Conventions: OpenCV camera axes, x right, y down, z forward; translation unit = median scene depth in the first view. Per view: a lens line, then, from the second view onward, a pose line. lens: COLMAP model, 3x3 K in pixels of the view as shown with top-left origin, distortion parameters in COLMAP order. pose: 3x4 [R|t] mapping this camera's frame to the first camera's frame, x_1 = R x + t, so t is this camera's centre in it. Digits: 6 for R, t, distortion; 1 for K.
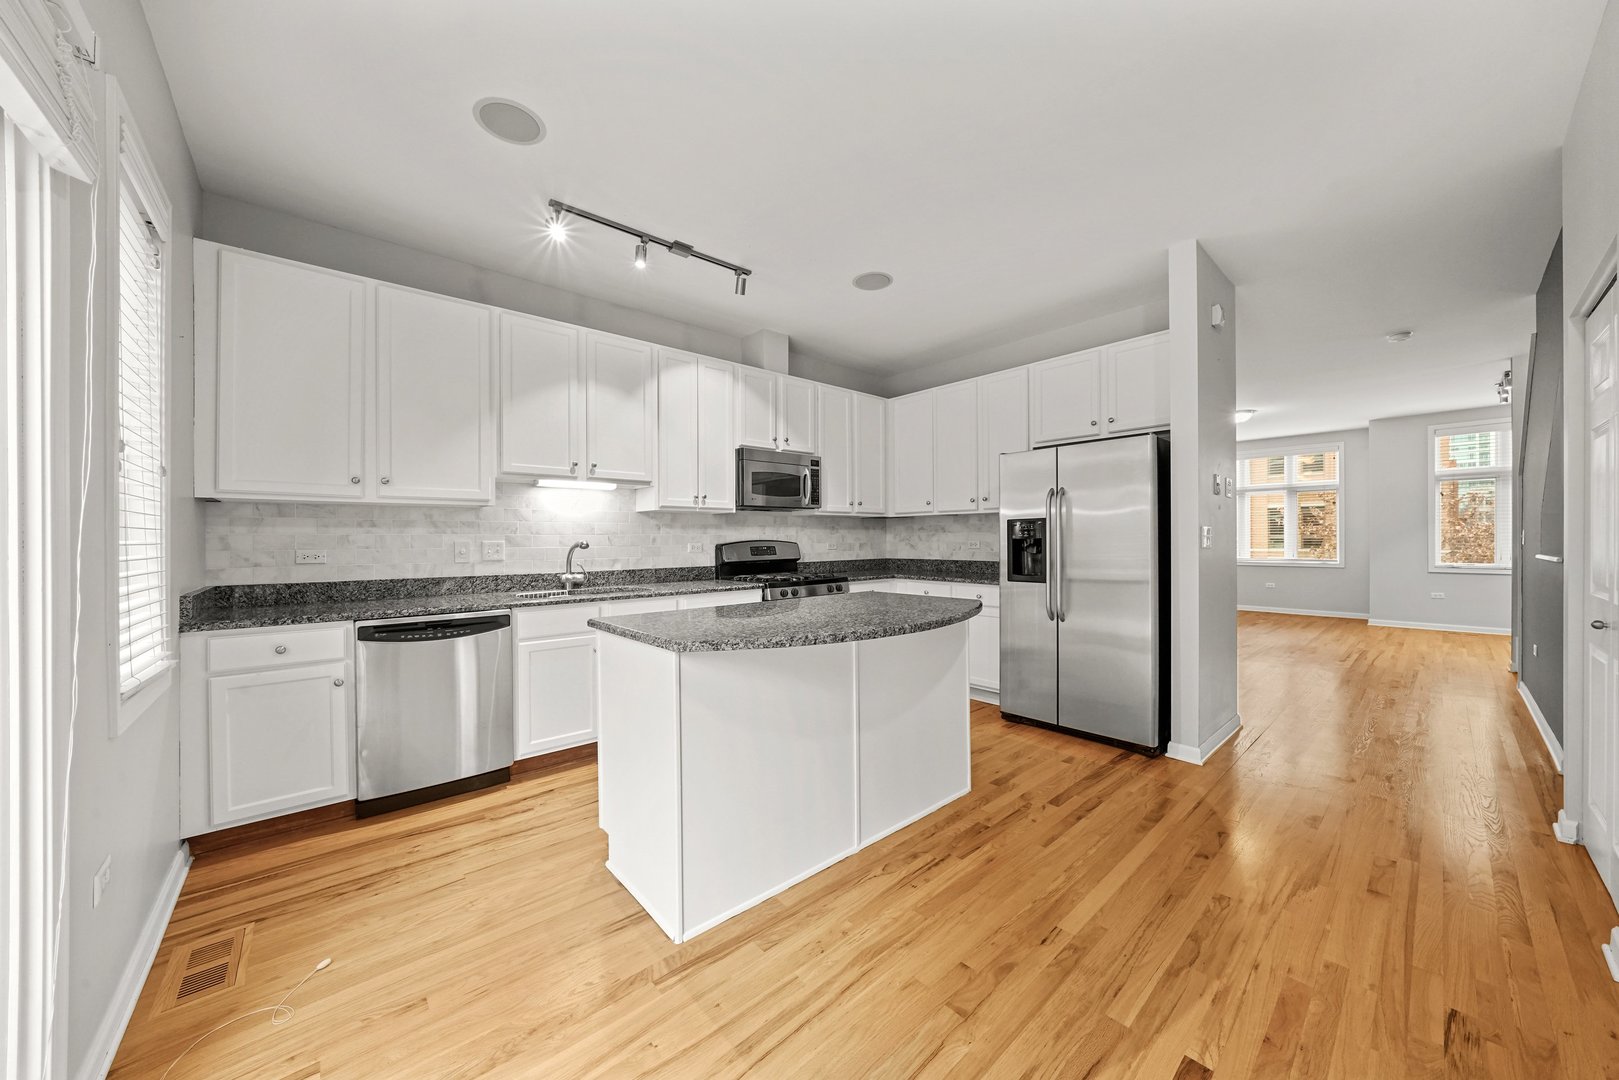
lens RADIAL K [[562.9, 0, 801.7], [0, 562.9, 539.3], [0, 0, 1]] dist [-0.011094, -0.000103]
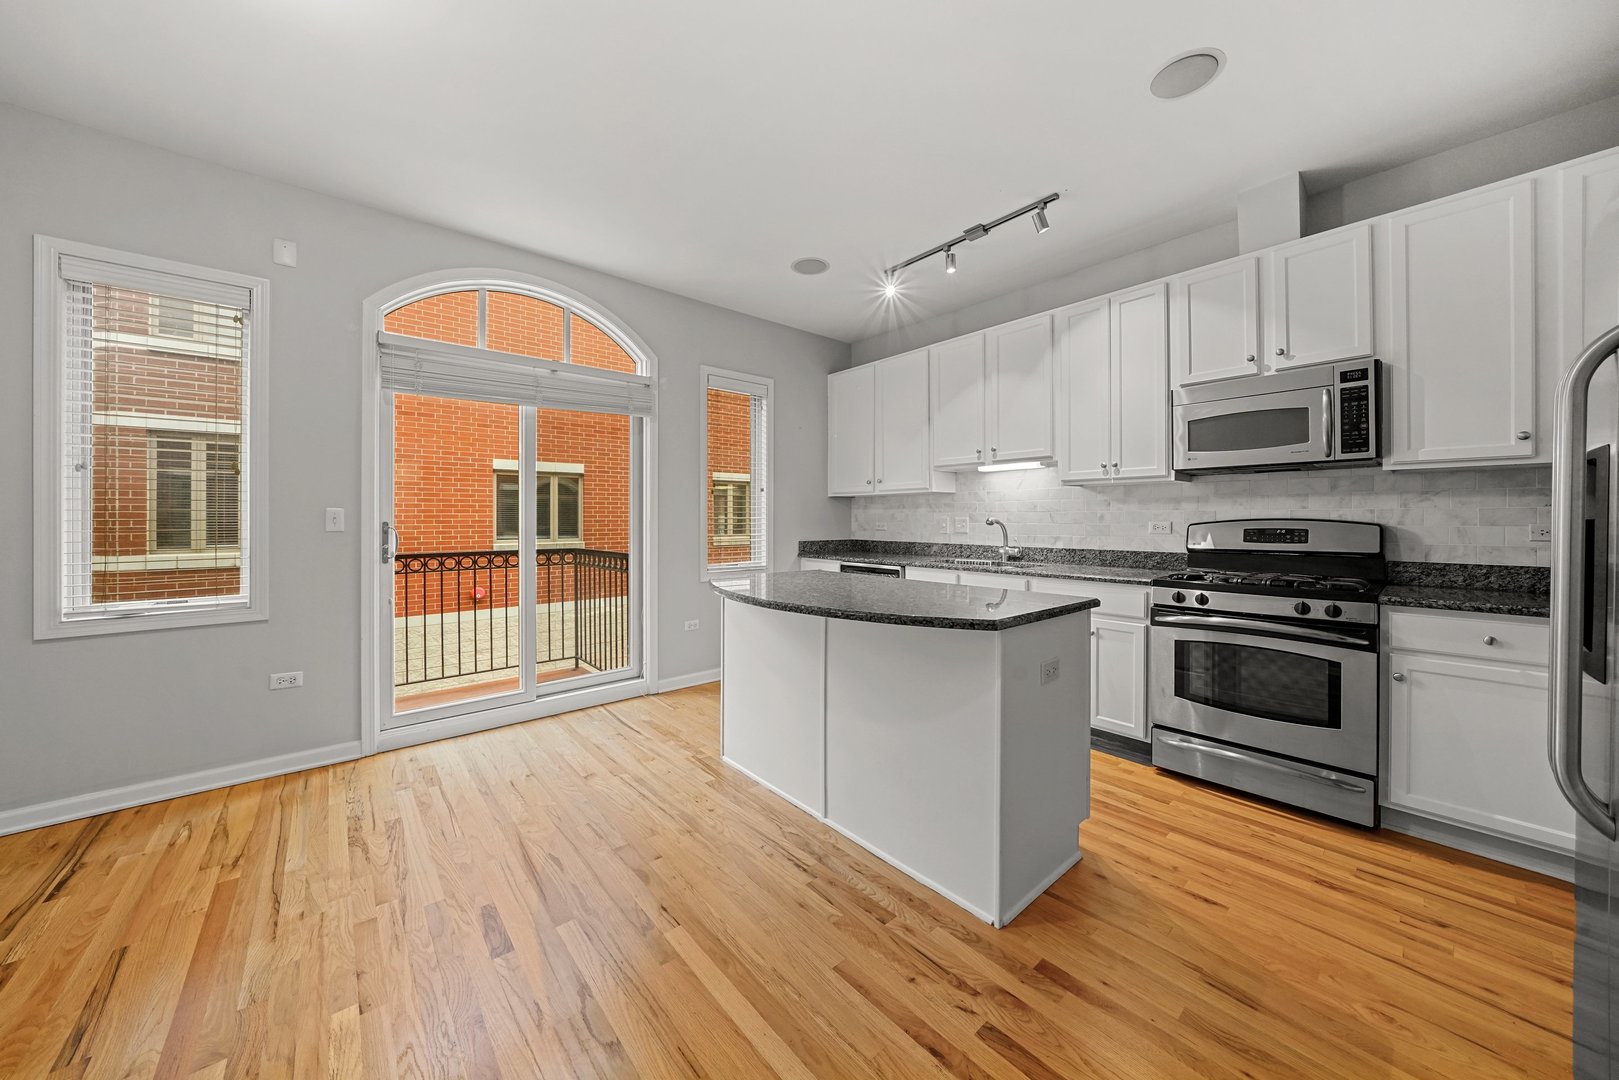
lens RADIAL K [[545.7, 0, 794.3], [0, 545.7, 517.5], [0, 0, 1]] dist [-0.014076, 0.000070]
pose [[-0.007242, 0.006116, -0.999955, 0.734374], [0.002437, 0.999978, 0.006098, -0.006266], [0.999971, -0.002392, -0.007257, 0.641604]]
